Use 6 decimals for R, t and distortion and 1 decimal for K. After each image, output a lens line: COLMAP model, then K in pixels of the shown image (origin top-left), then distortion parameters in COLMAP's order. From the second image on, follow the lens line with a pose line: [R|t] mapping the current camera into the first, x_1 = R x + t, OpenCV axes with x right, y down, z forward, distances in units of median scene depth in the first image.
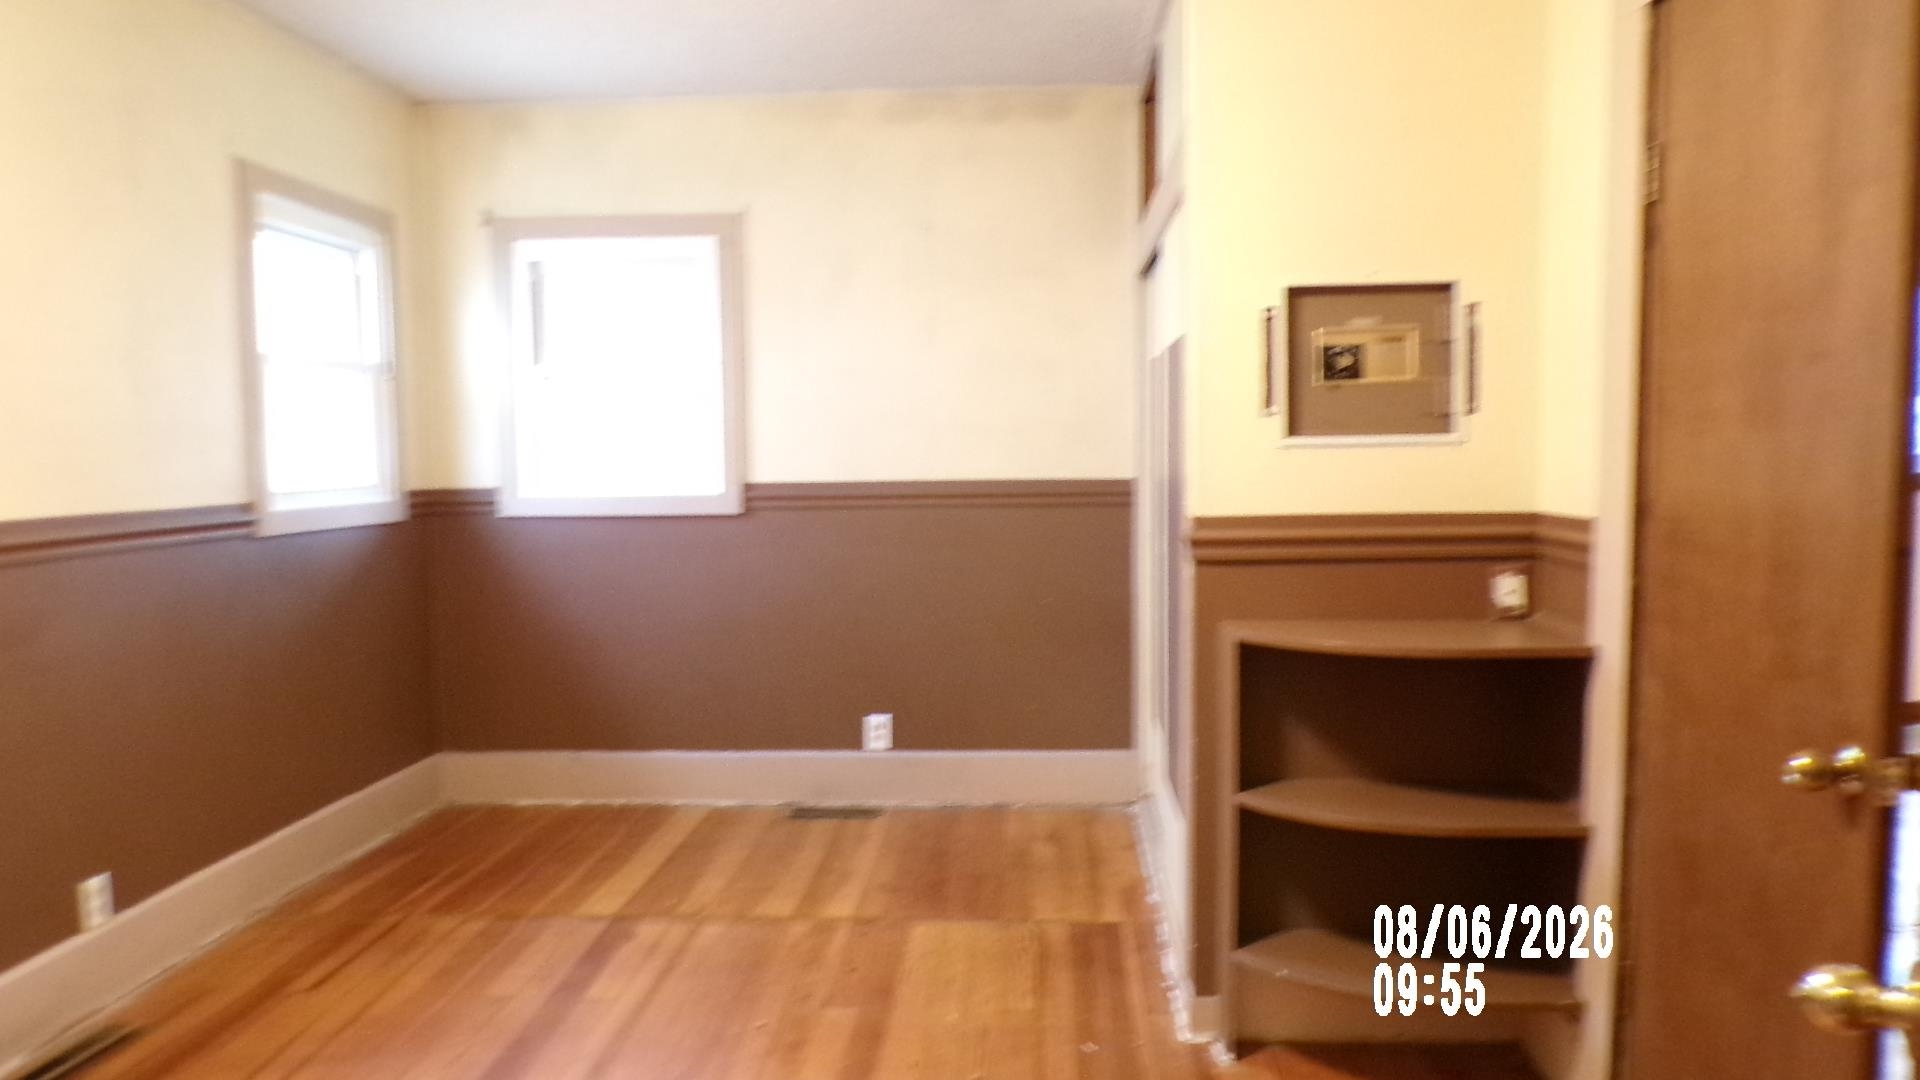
lens RADIAL K [[1320.4, 0, 955.8], [0, 1320.4, 541.1], [0, 0, 1]] dist [-0.029653, 0.002569]
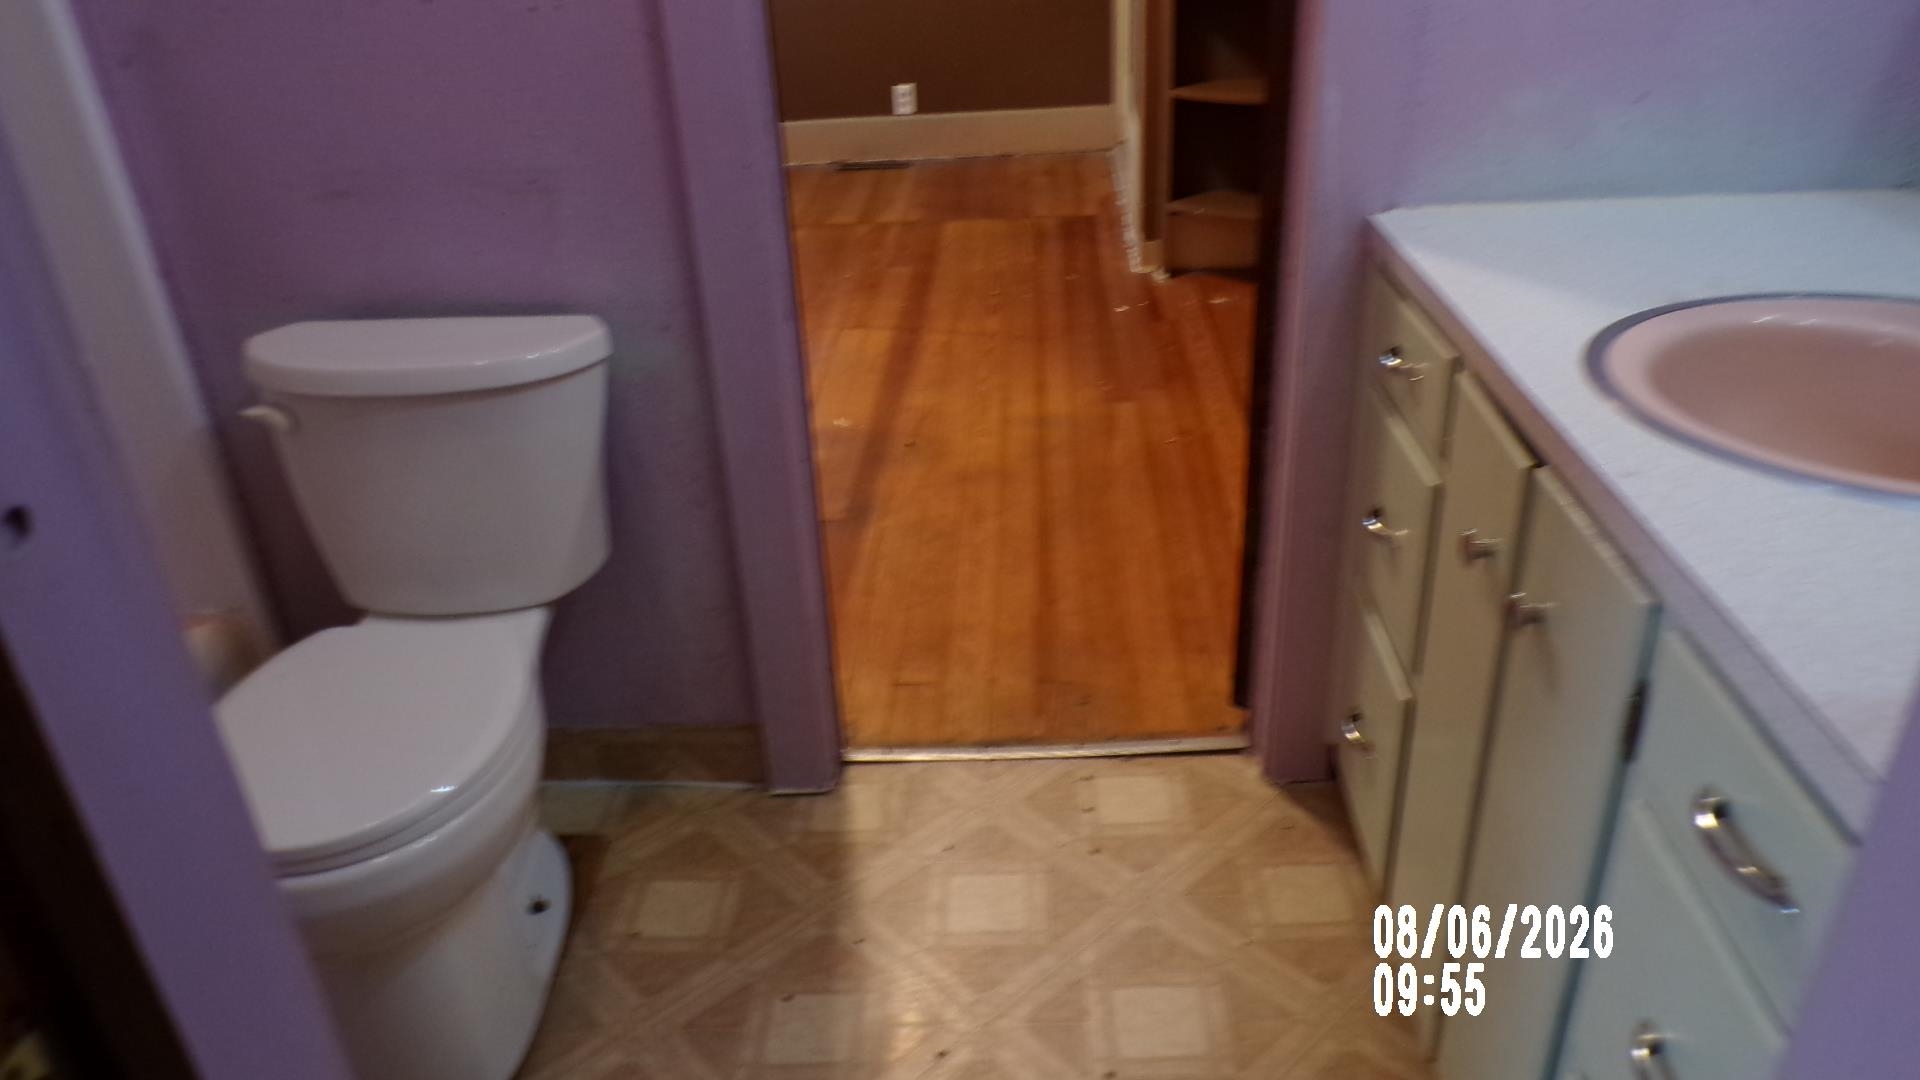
lens RADIAL K [[1320.4, 0, 965.5], [0, 1320.4, 547.0], [0, 0, 1]] dist [-0.029653, 0.002569]
pose [[0.999251, -0.038676, -0.001405, -0.022985], [0.035982, 0.915063, 0.401702, 0.049846], [-0.014251, -0.401452, 0.915769, -0.395953]]
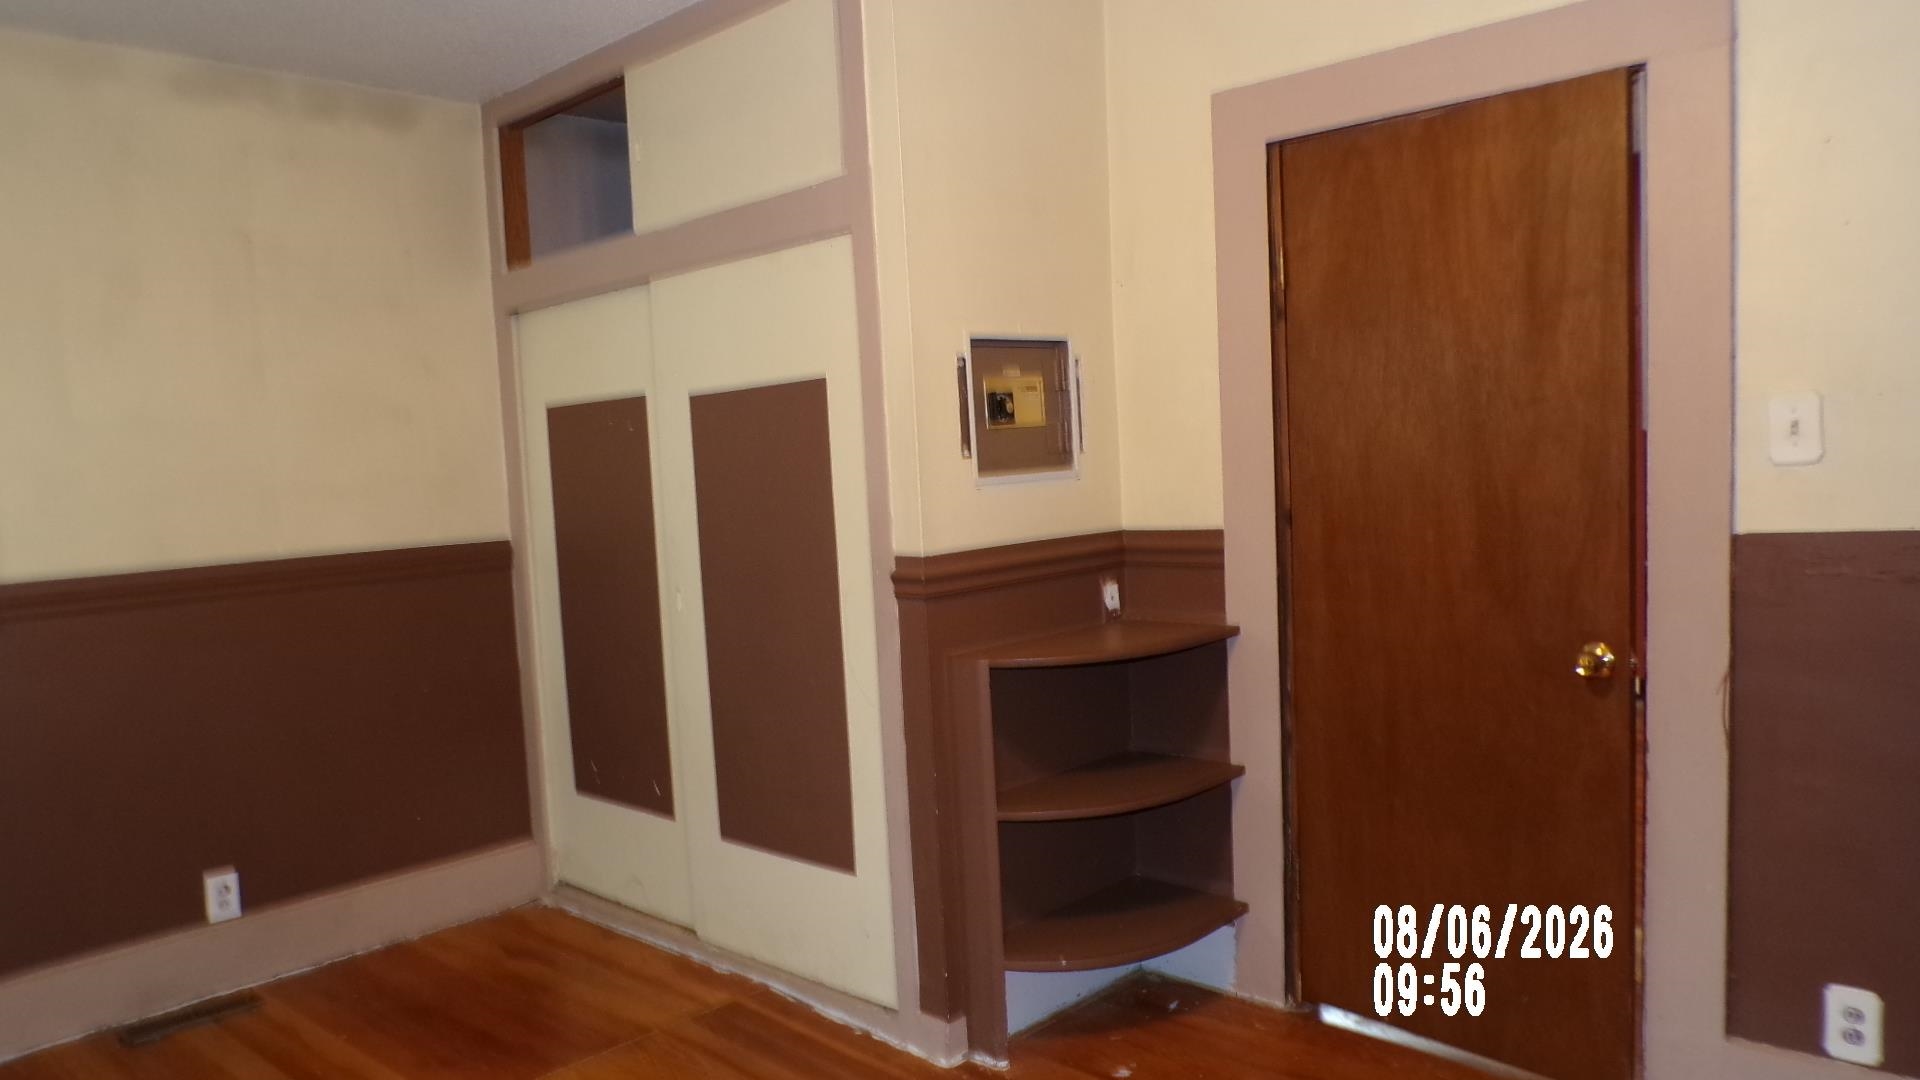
lens RADIAL K [[1320.4, 0, 957.3], [0, 1320.4, 551.8], [0, 0, 1]] dist [-0.029653, 0.002569]
pose [[0.649554, -0.077281, 0.756378, -0.460646], [0.101334, 0.994745, 0.014613, -0.027184], [-0.753533, 0.067155, 0.653972, 0.241833]]
